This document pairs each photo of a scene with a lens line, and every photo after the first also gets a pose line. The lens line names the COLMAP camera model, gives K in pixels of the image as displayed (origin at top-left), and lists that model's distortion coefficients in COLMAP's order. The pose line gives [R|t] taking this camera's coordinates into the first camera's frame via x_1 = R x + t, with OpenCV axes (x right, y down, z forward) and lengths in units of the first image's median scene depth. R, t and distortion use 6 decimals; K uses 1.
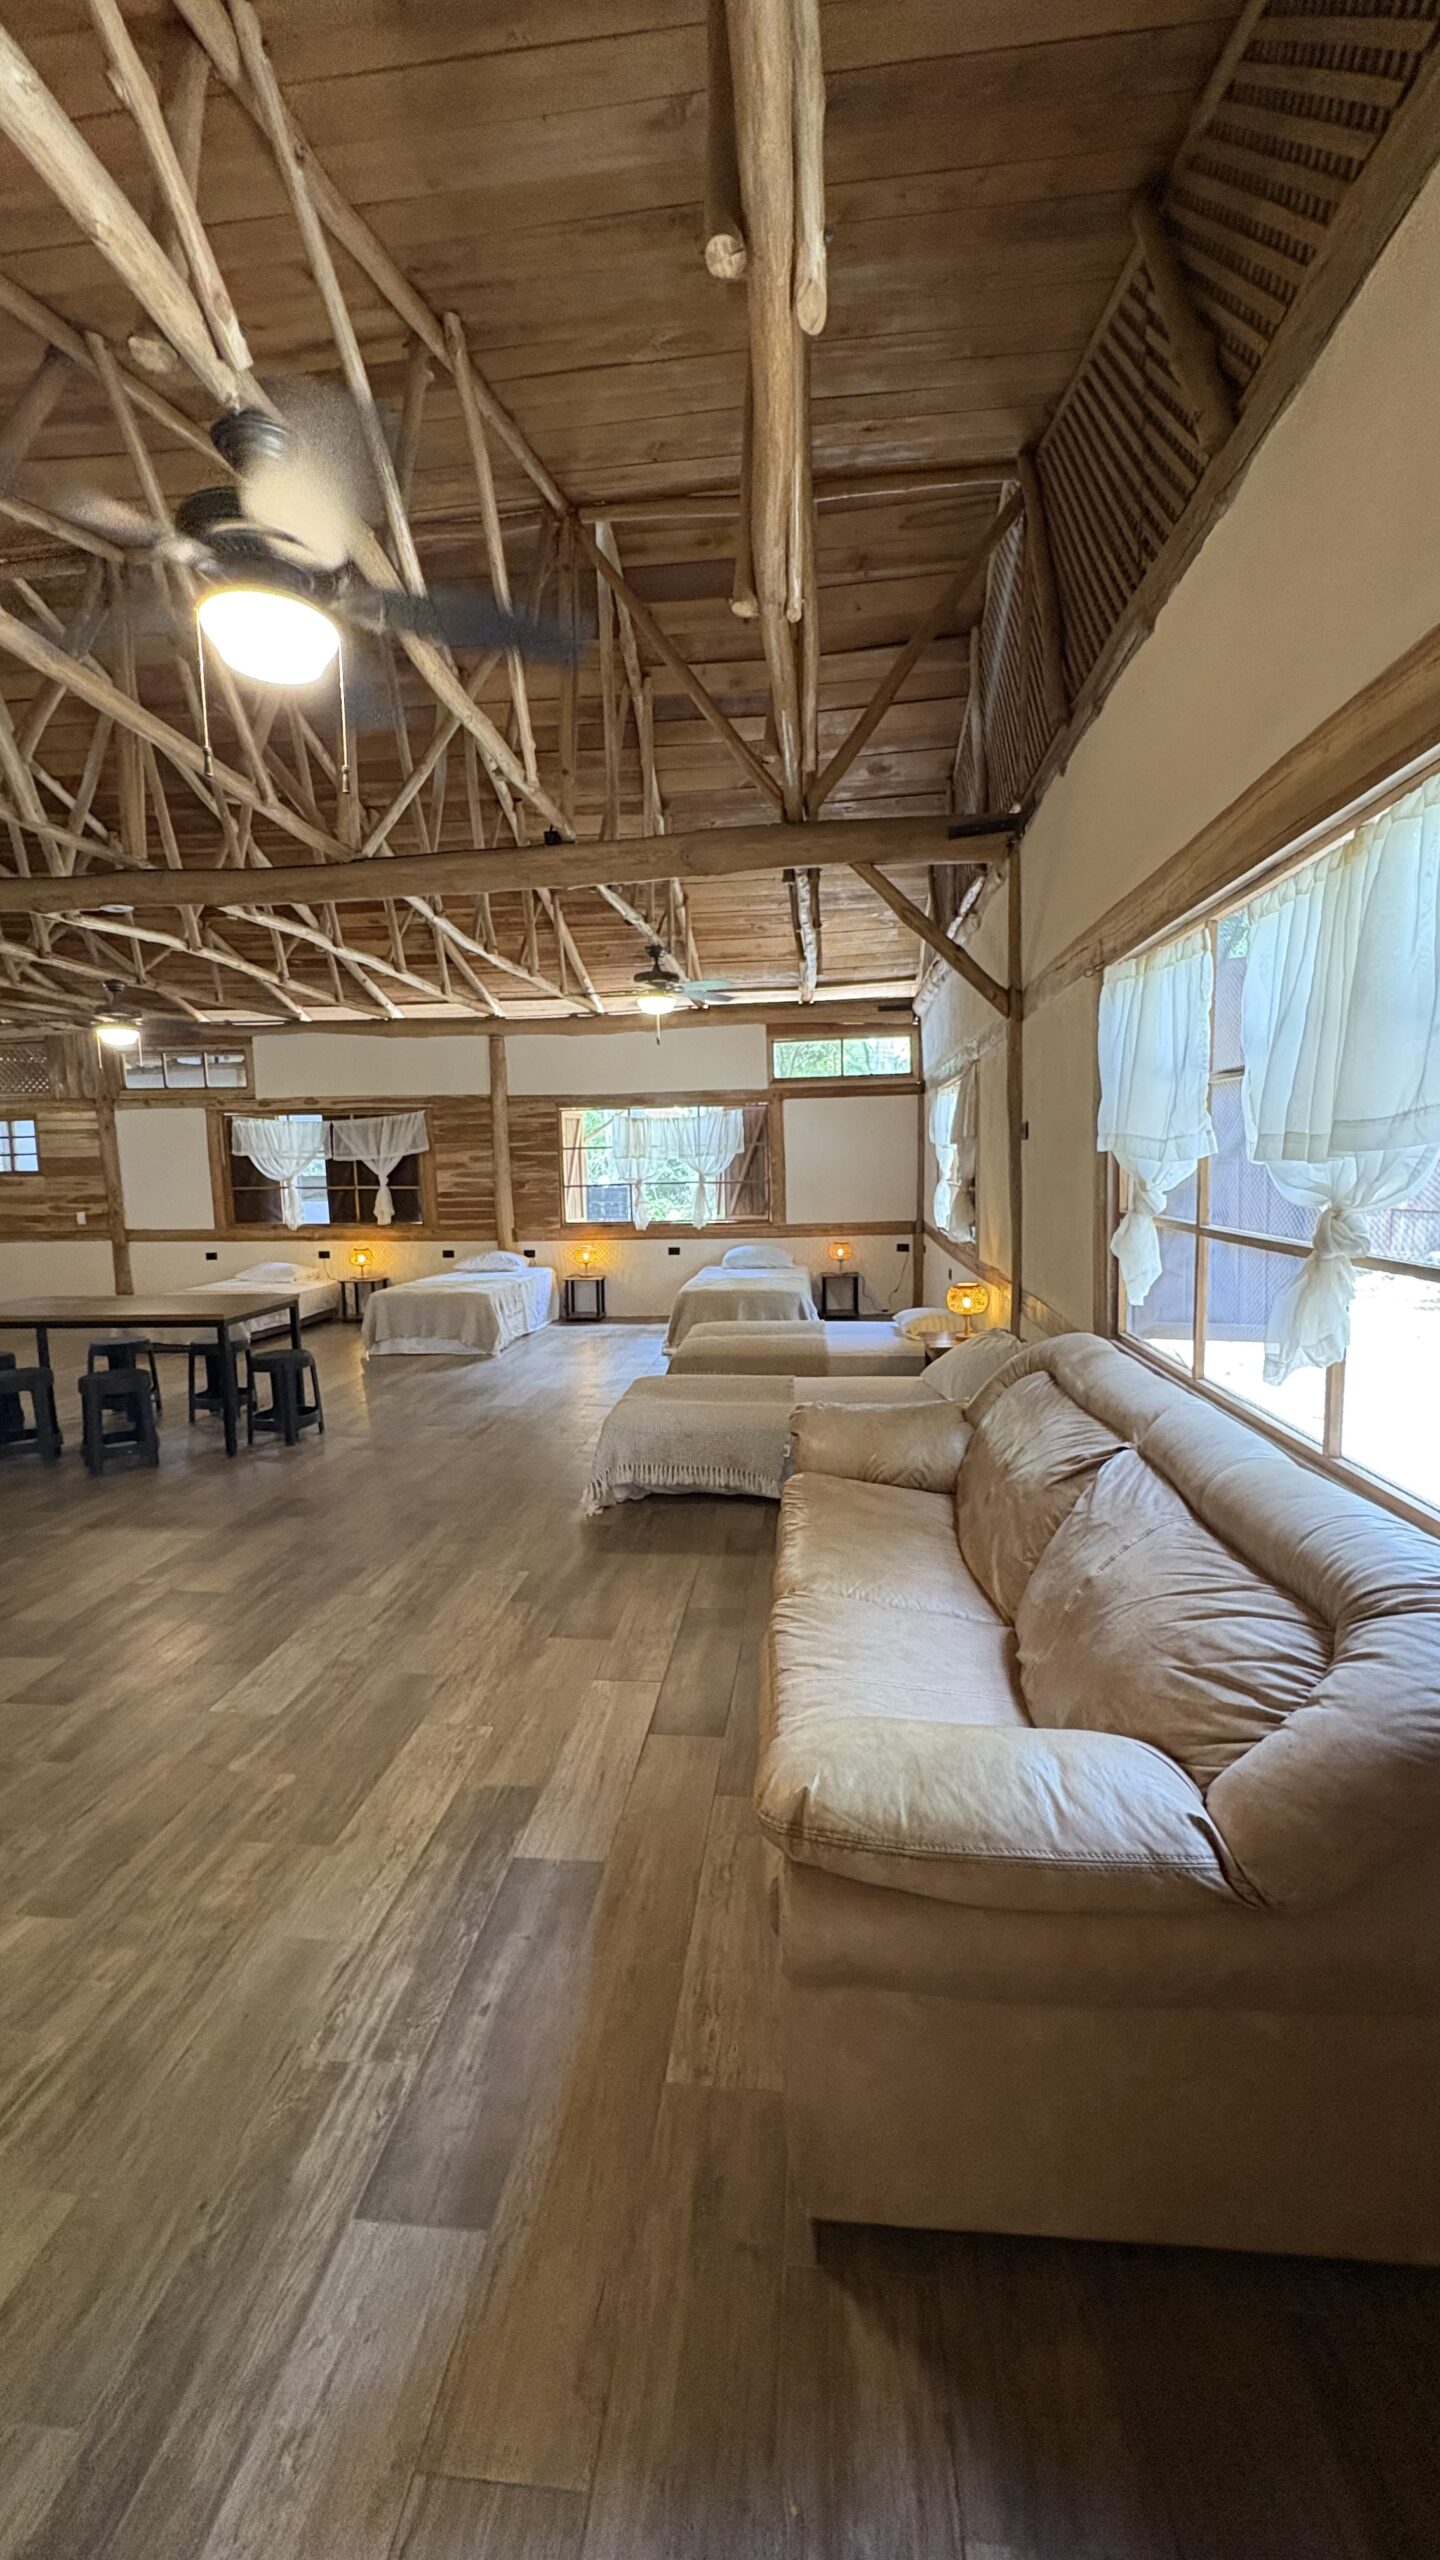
lens RADIAL K [[1023.3, 0, 720.0], [0, 1023.3, 1280.0], [0, 0, 1]] dist [0.000097, -0.000149]
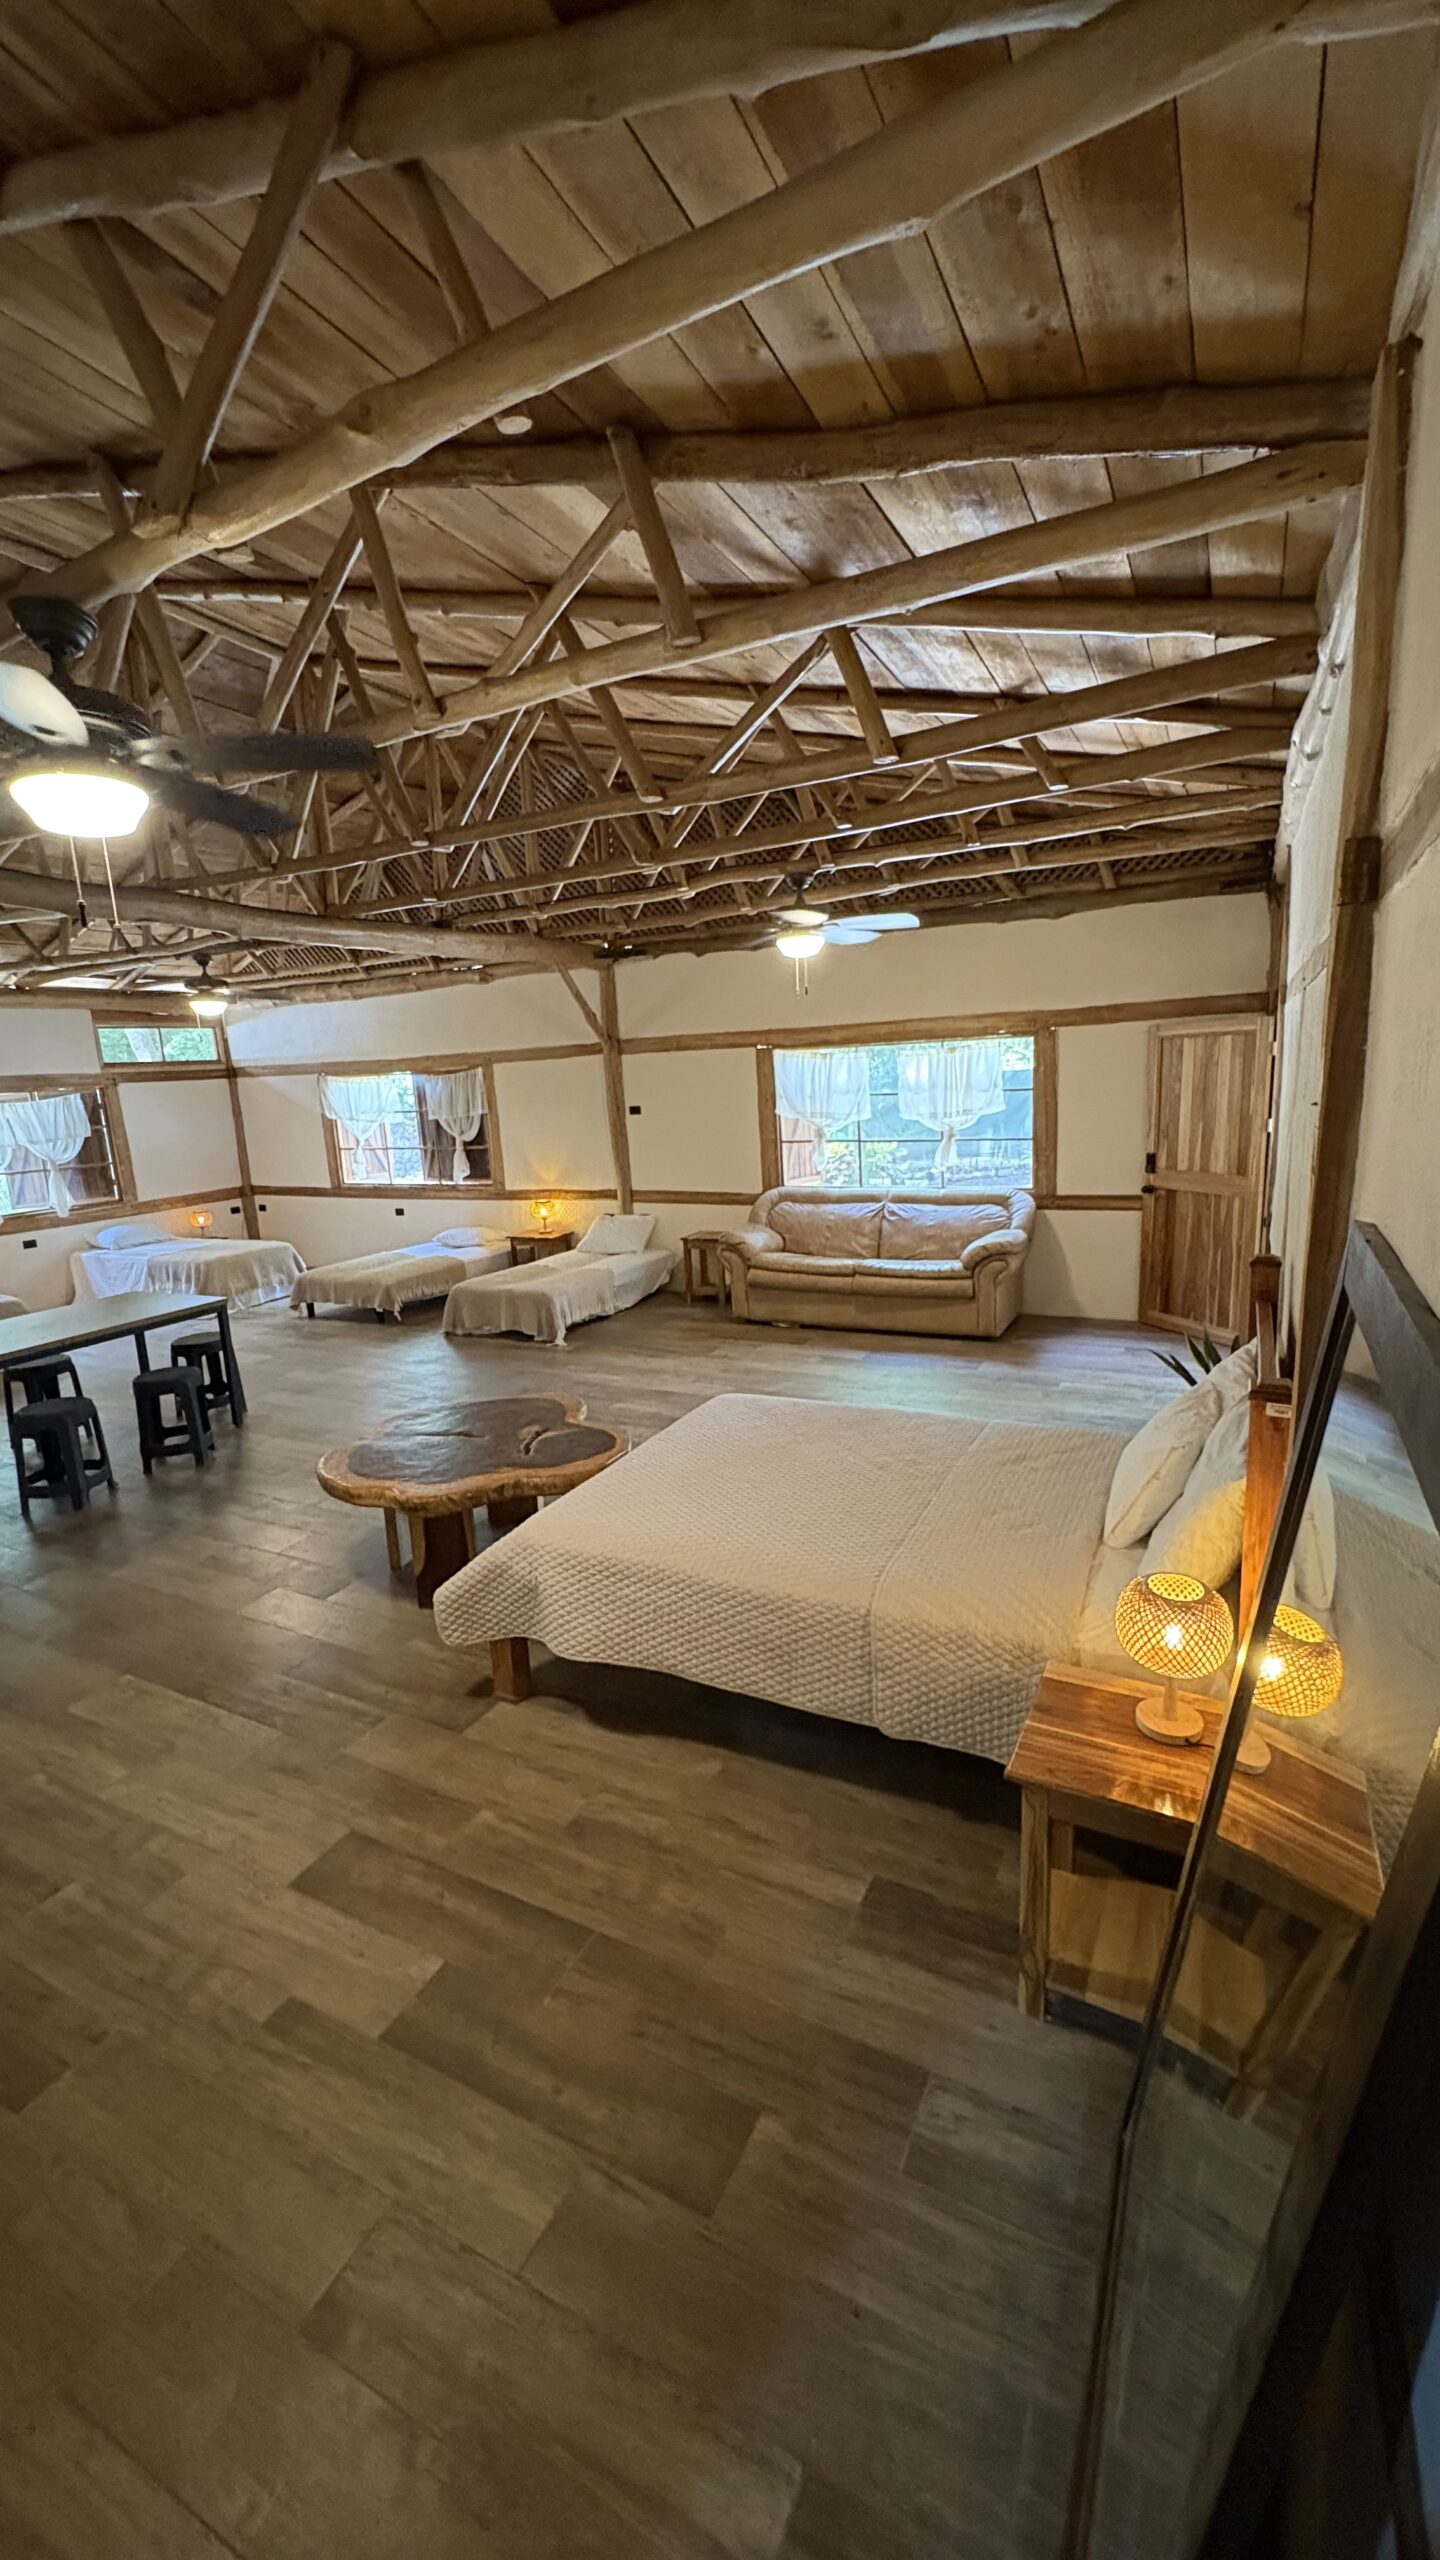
lens RADIAL K [[1023.3, 0, 720.0], [0, 1023.3, 1280.0], [0, 0, 1]] dist [0.000097, -0.000149]
pose [[0.362536, -0.181728, 0.914080, -0.713508], [0.148937, 0.979496, 0.135663, -0.030114], [-0.919992, 0.086958, 0.382169, 0.050256]]
